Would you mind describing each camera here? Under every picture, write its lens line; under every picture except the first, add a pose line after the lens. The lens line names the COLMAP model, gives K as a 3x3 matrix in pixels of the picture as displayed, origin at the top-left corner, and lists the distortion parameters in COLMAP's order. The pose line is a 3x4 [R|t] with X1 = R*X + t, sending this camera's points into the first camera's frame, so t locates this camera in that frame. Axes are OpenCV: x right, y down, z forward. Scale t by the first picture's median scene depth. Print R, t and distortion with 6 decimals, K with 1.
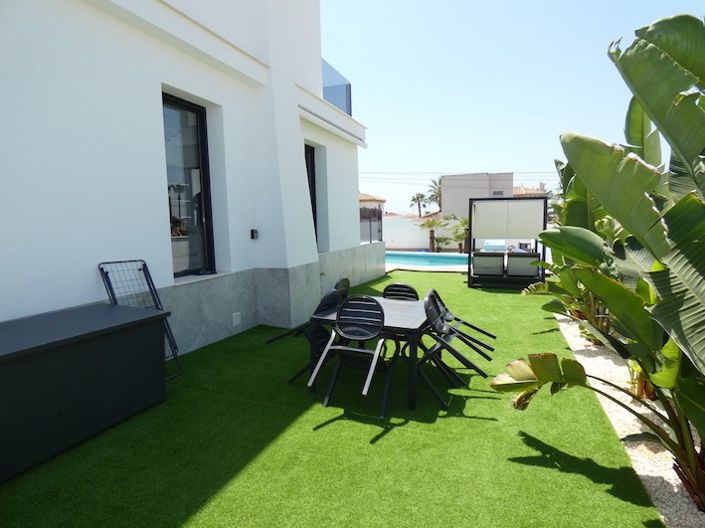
lens RADIAL K [[420.9, 0, 353.6], [0, 420.9, 259.3], [0, 0, 1]] dist [-0.002263, -0.002191]
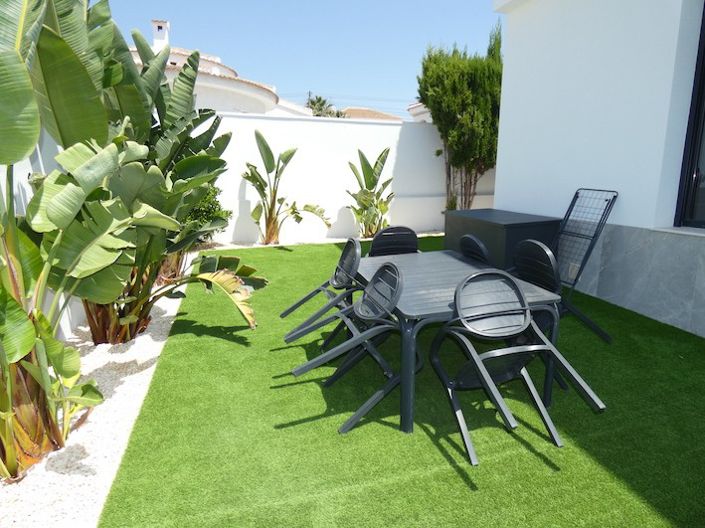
lens RADIAL K [[420.9, 0, 353.6], [0, 420.9, 259.3], [0, 0, 1]] dist [-0.002263, -0.002191]
pose [[-0.800513, 0.130736, -0.584882, 0.748105], [-0.038911, 0.962520, 0.268403, -0.113864], [0.598051, 0.237618, -0.765423, 1.845414]]
